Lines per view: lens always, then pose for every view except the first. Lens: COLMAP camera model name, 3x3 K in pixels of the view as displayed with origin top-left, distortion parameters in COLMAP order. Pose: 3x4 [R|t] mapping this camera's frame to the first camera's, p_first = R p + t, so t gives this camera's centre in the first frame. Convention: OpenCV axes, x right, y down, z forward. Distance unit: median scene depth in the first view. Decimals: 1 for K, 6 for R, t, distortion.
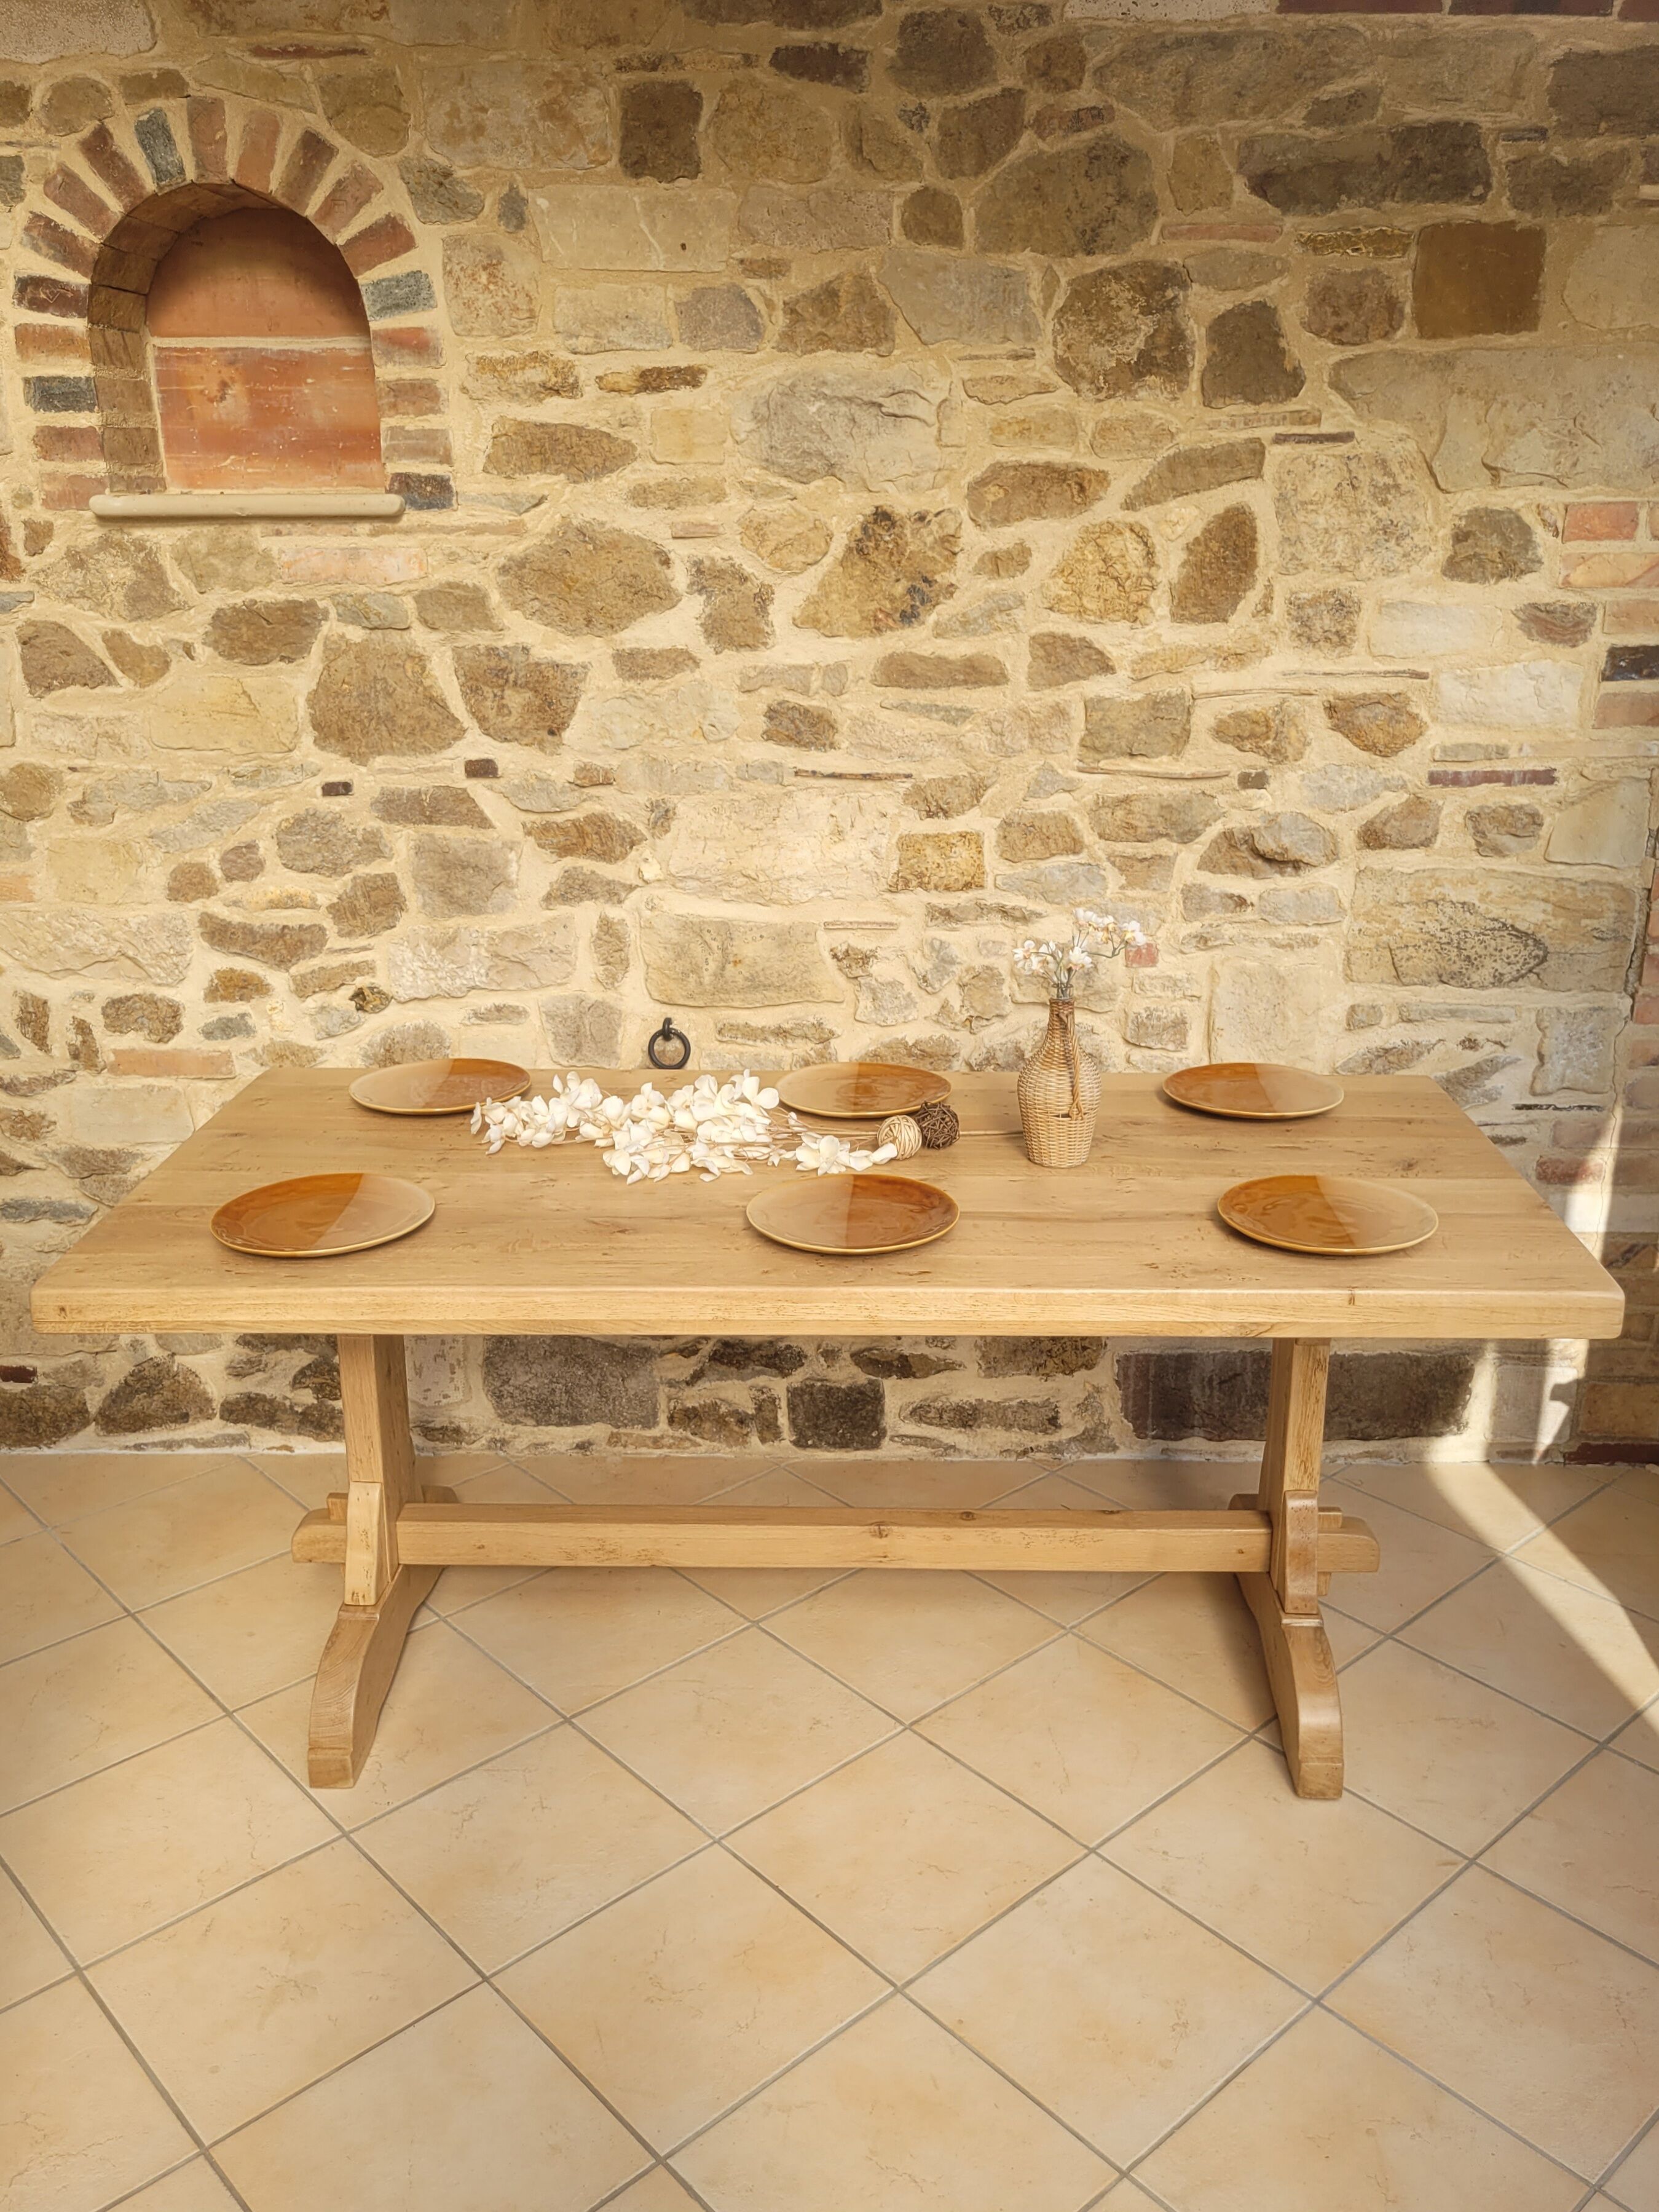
lens RADIAL K [[1845.9, 0, 888.4], [0, 1845.9, 1122.2], [0, 0, 1]] dist [0.033098, -0.031694]
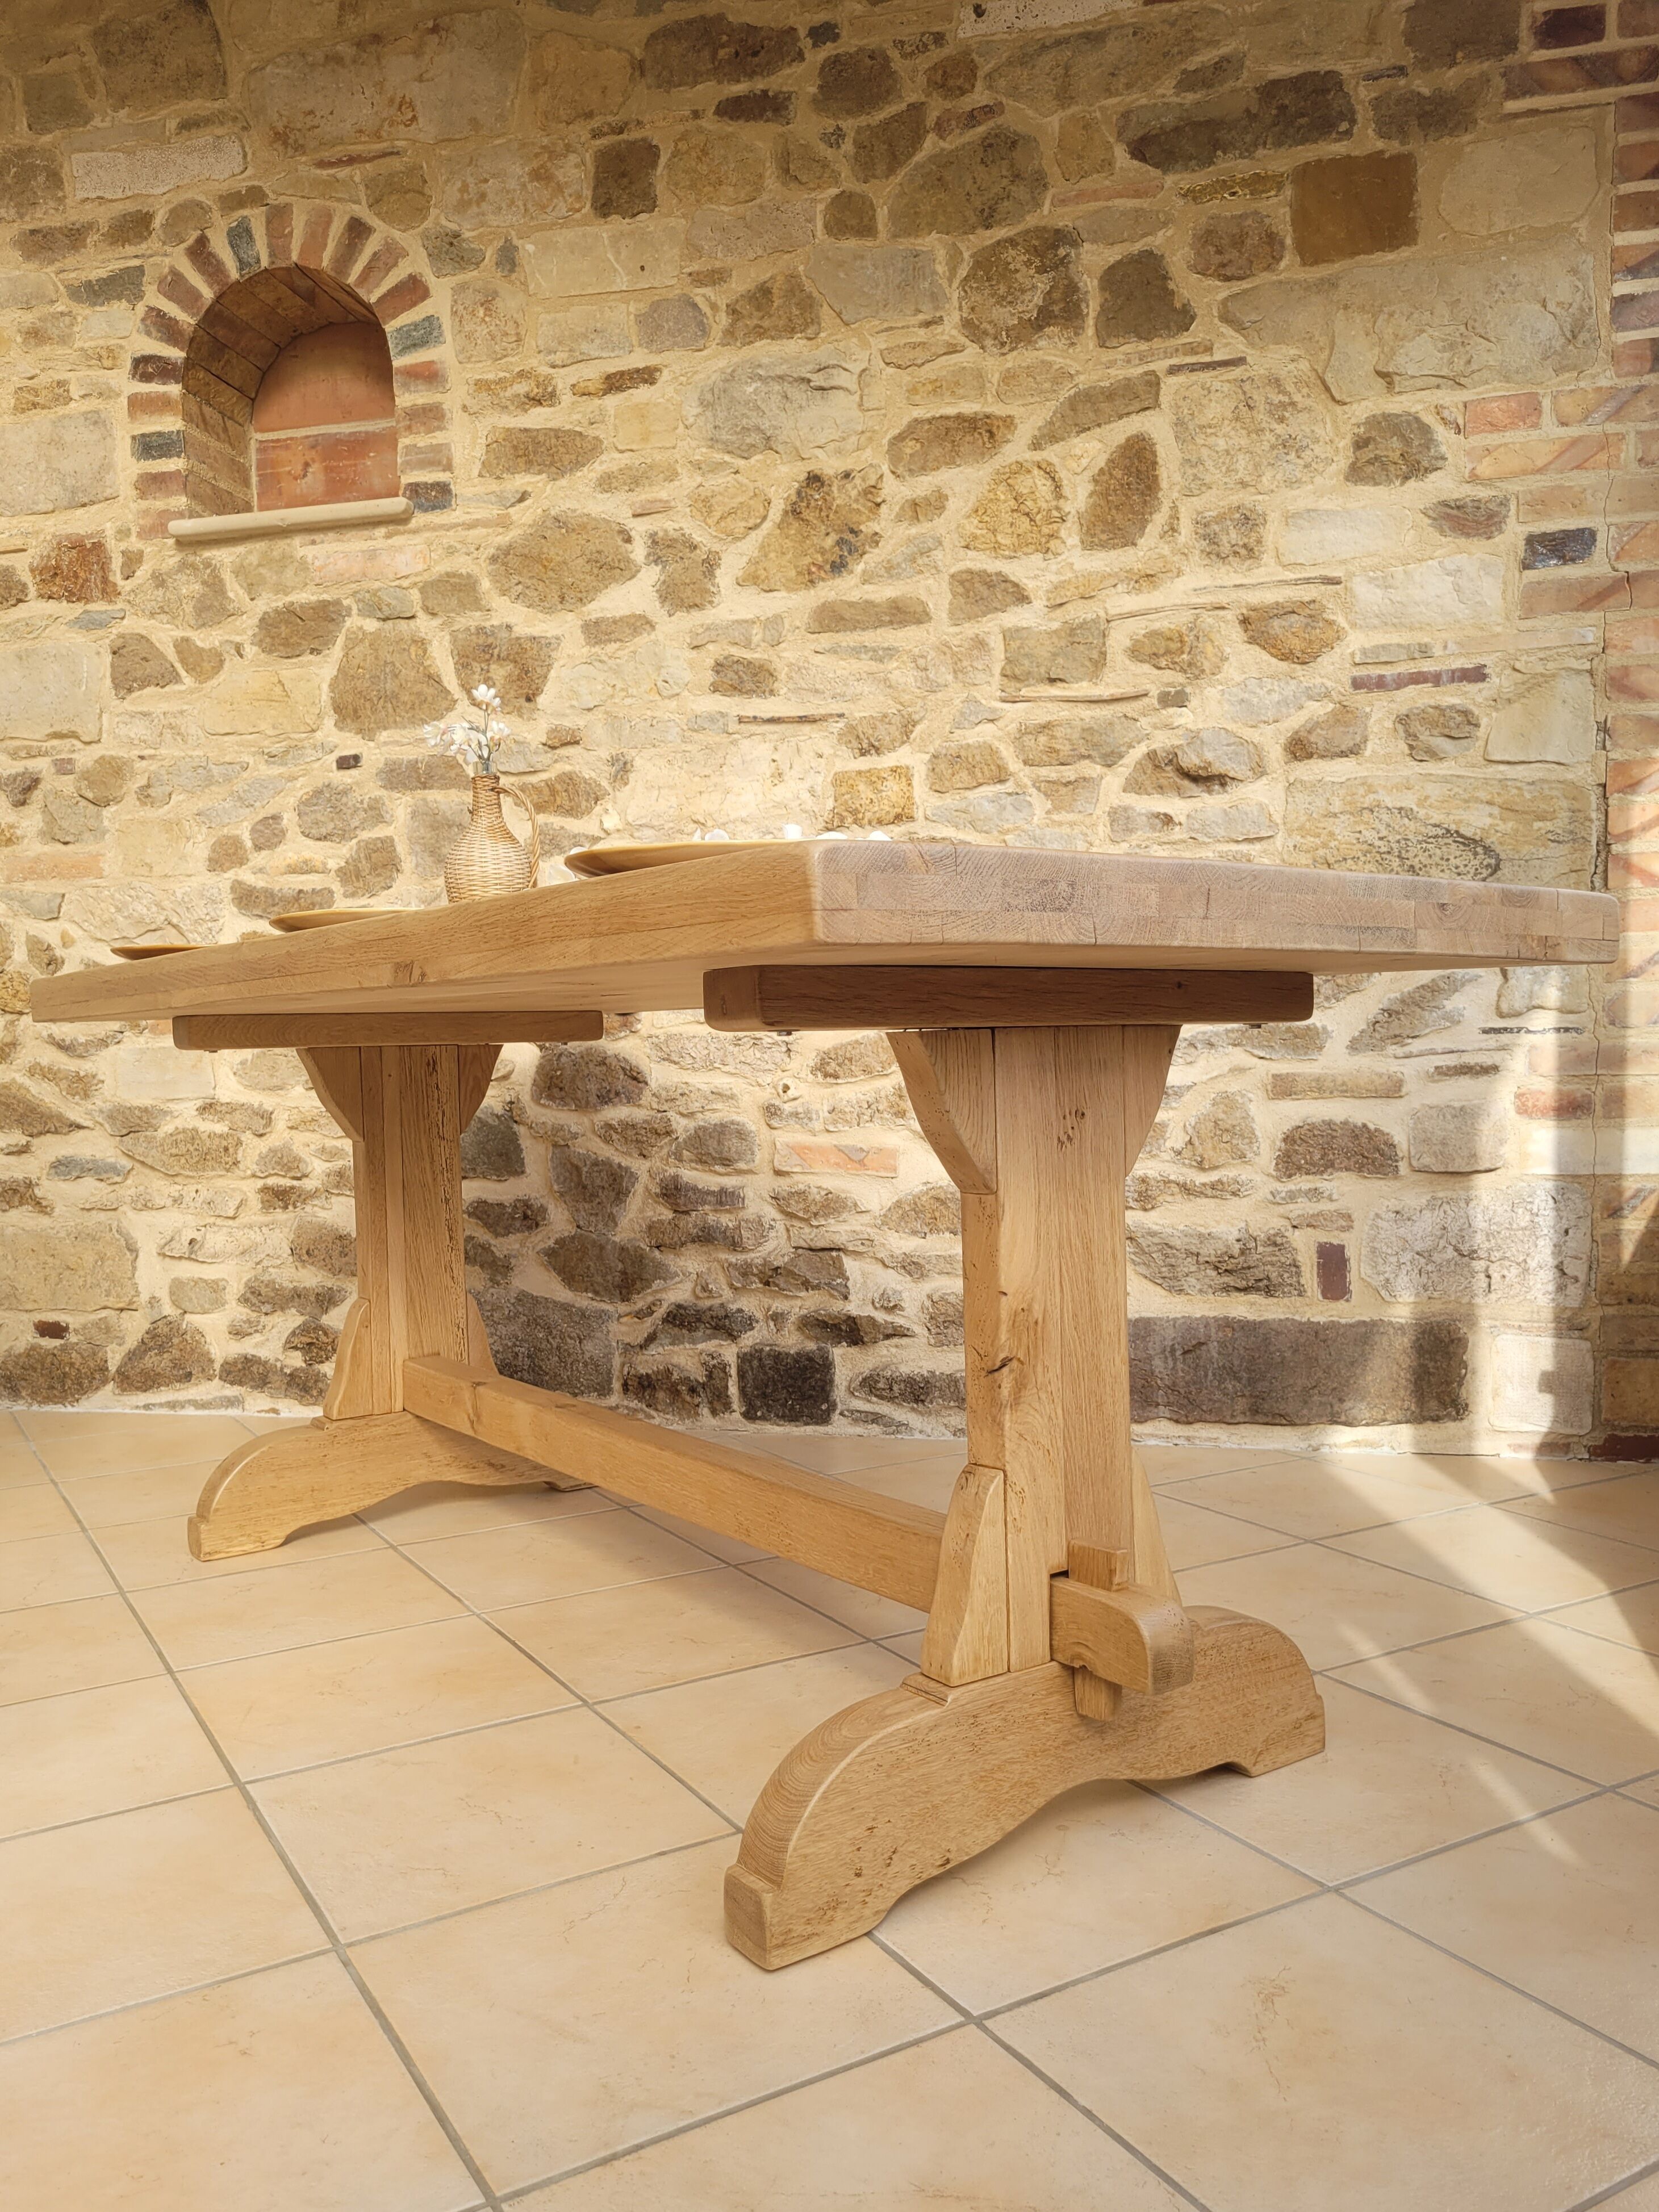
lens RADIAL K [[1708.1, 0, 845.5], [0, 1708.1, 1167.9], [0, 0, 1]] dist [0.035798, -0.037496]
pose [[0.977540, -0.004617, -0.210699, 0.218688], [-0.049808, 0.966376, -0.252261, 0.310119], [0.204779, 0.257090, 0.944442, 0.142149]]
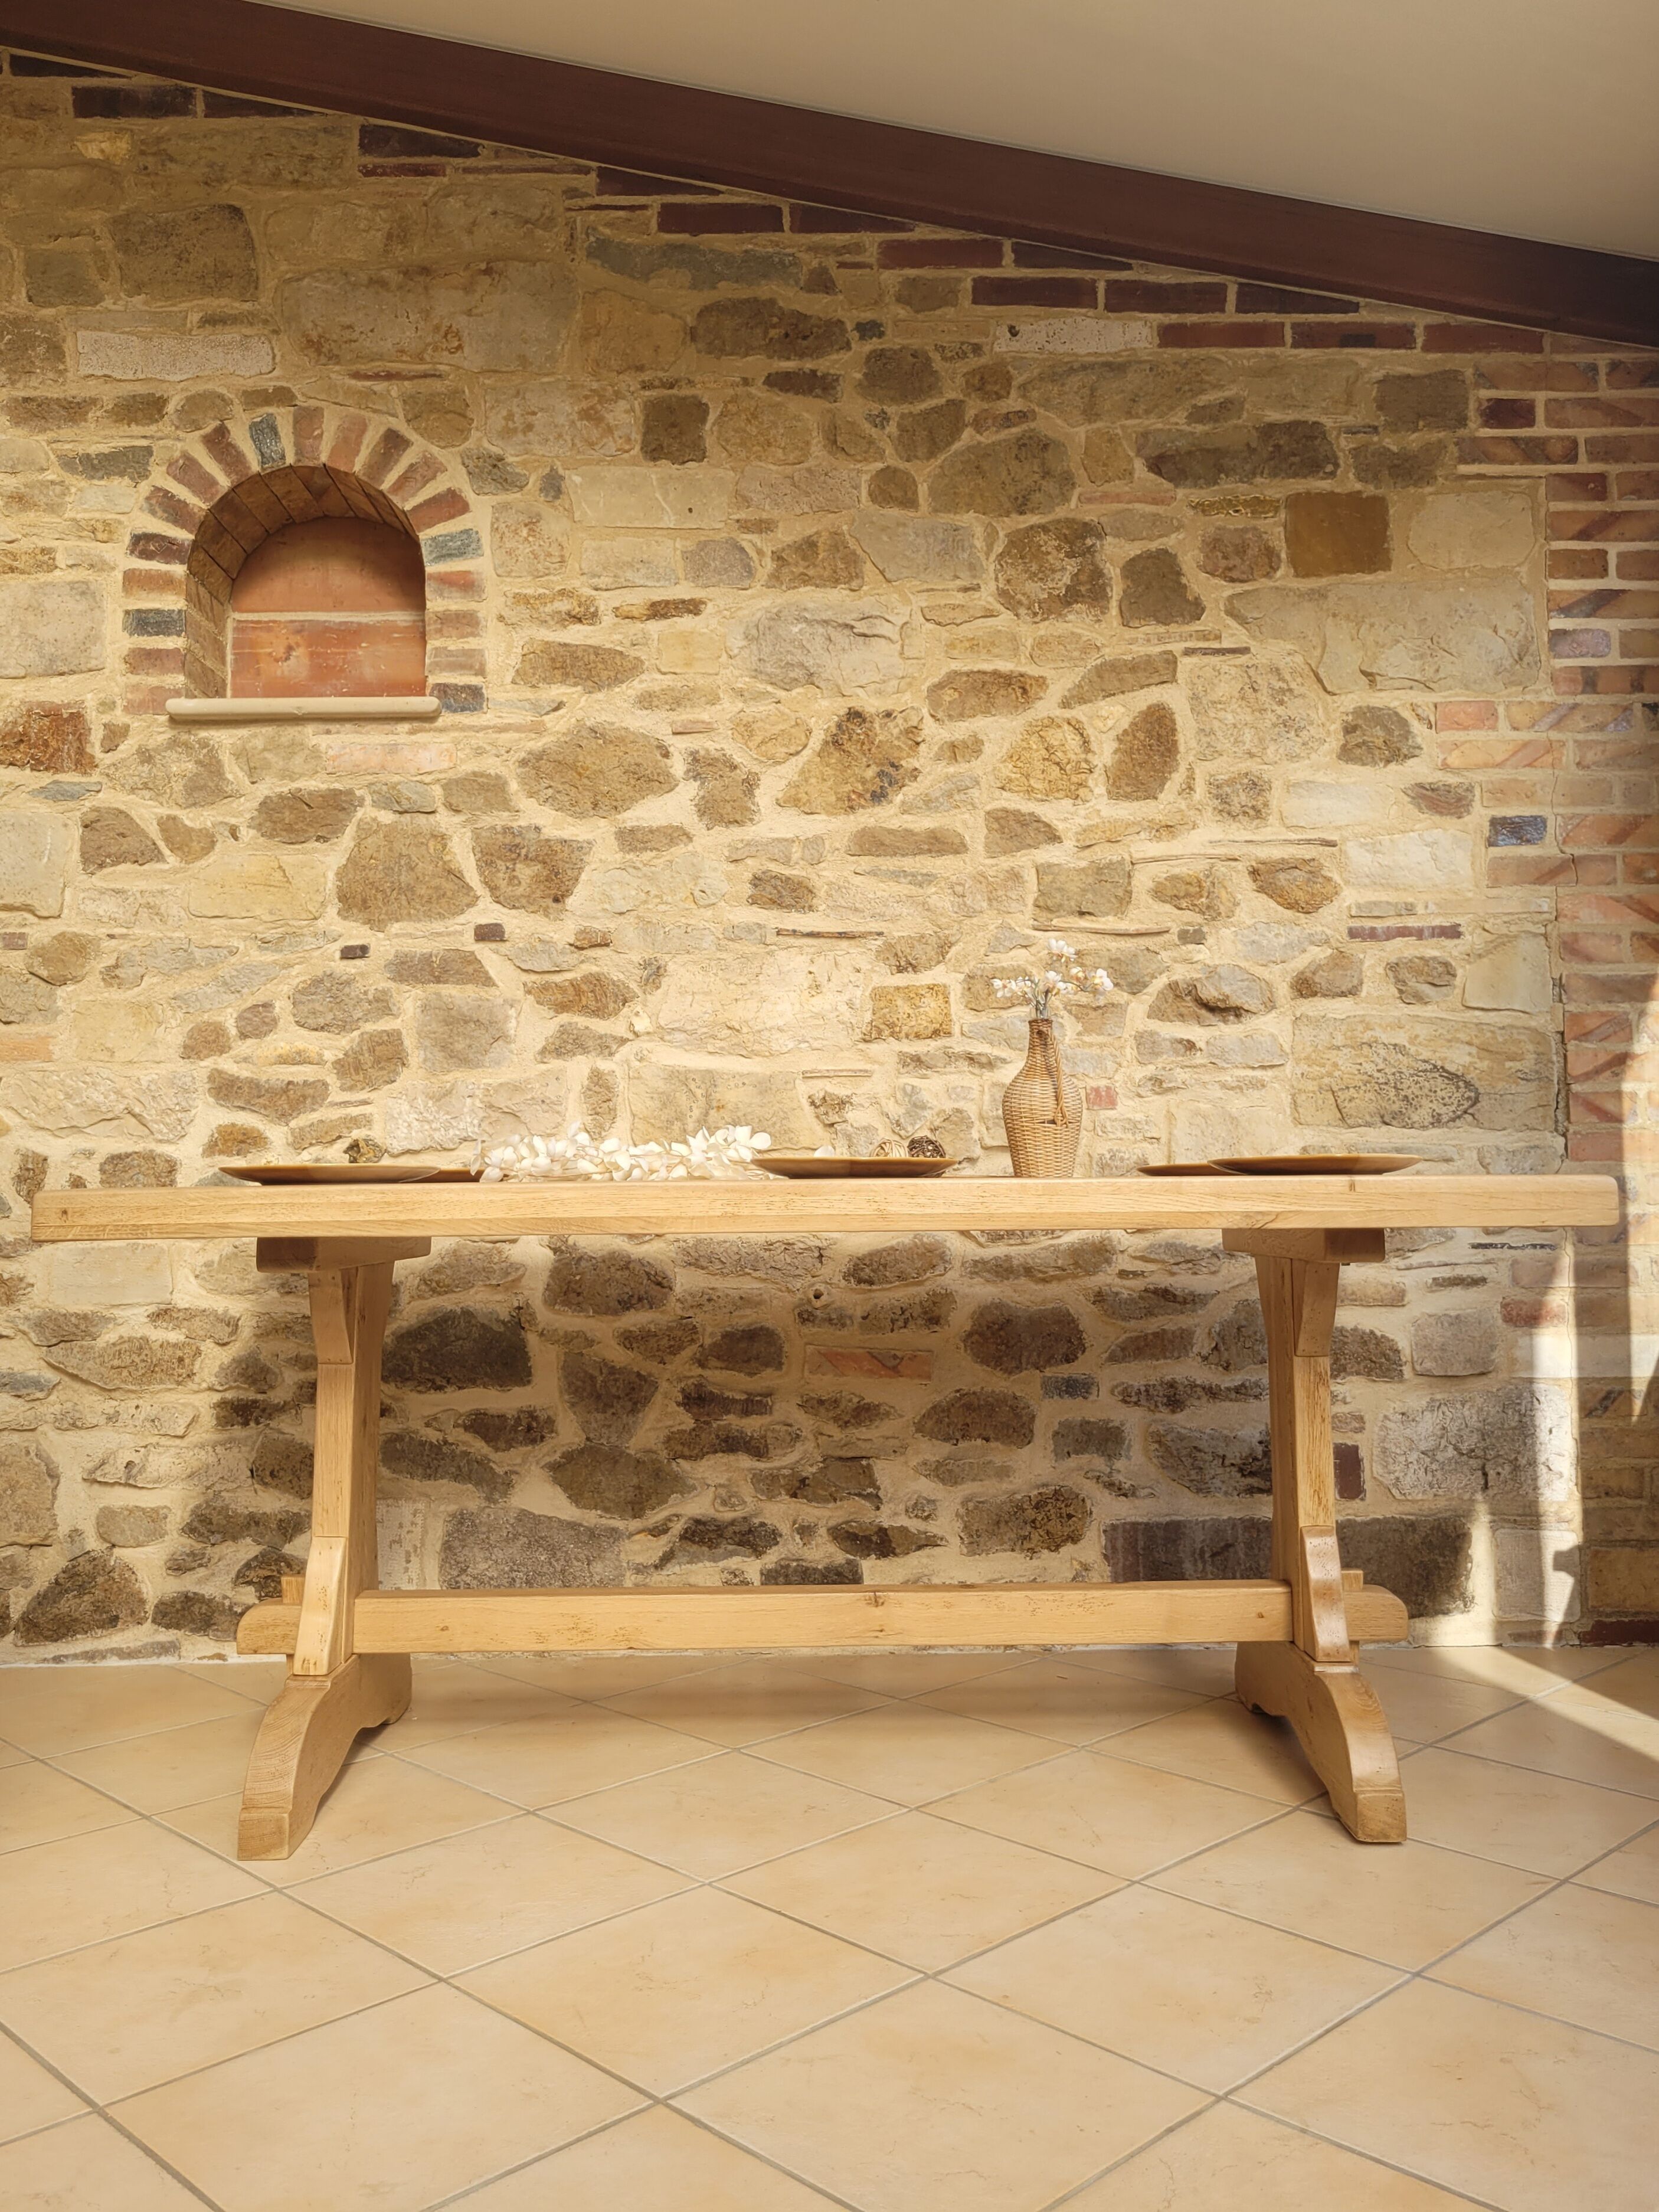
lens RADIAL K [[1779.7, 0, 854.8], [0, 1779.7, 1048.8], [0, 0, 1]] dist [0.035791, -0.034042]
pose [[0.999445, -0.005941, 0.032782, -0.039412], [0.018498, 0.917322, -0.397716, 0.297383], [-0.027709, 0.398102, 0.916923, 0.055054]]
